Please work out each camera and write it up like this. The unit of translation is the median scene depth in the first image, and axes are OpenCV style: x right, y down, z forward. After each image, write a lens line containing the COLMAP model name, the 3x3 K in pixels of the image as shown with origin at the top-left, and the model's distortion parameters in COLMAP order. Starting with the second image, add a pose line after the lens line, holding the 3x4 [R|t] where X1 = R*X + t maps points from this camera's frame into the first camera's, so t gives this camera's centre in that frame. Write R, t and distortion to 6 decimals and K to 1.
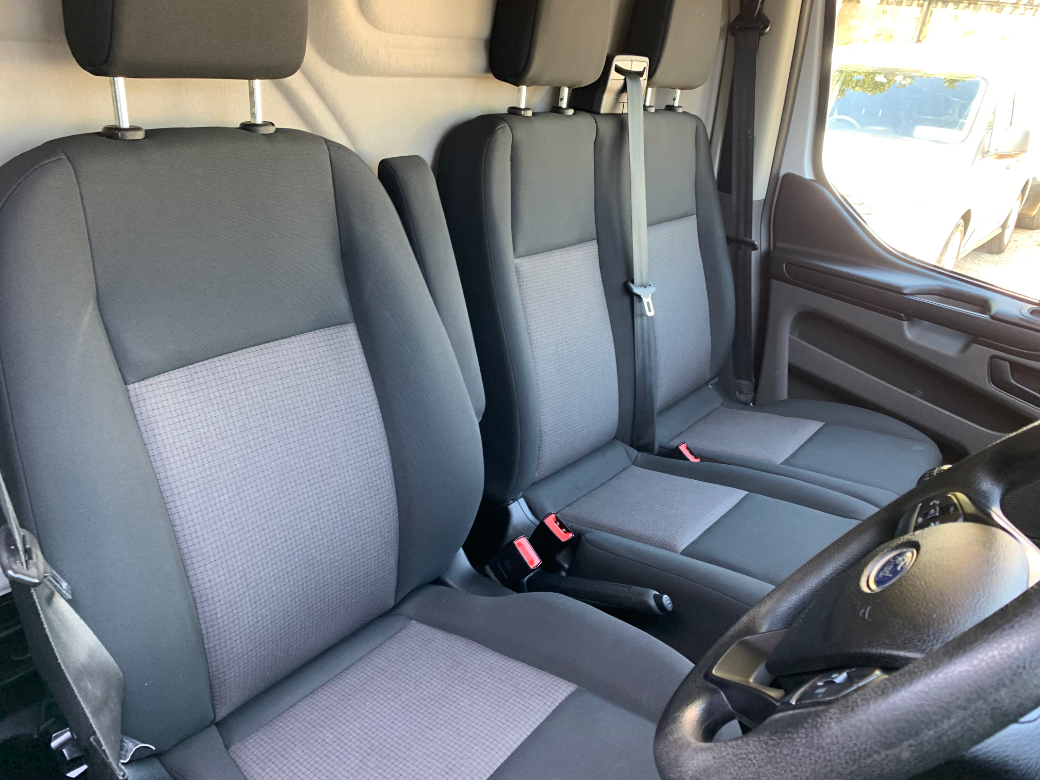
lens RADIAL K [[795.4, 0, 520.0], [0, 795.4, 390.0], [0, 0, 1]] dist [0.016995, 0.010467]
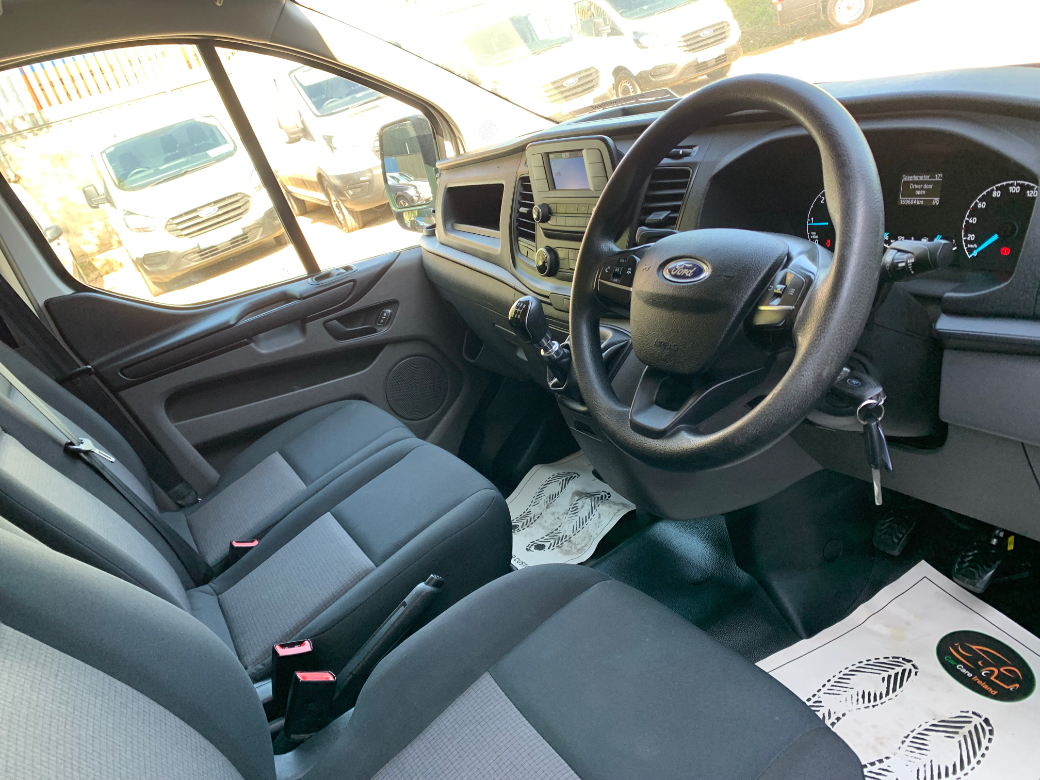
lens RADIAL K [[793.4, 0, 514.6], [0, 793.4, 383.4], [0, 0, 1]] dist [0.024858, -0.002000]
pose [[0.329894, -0.545719, 0.770299, -0.278753], [0.659474, 0.717081, 0.225586, -0.054586], [-0.675473, 0.433573, 0.596448, 0.119426]]
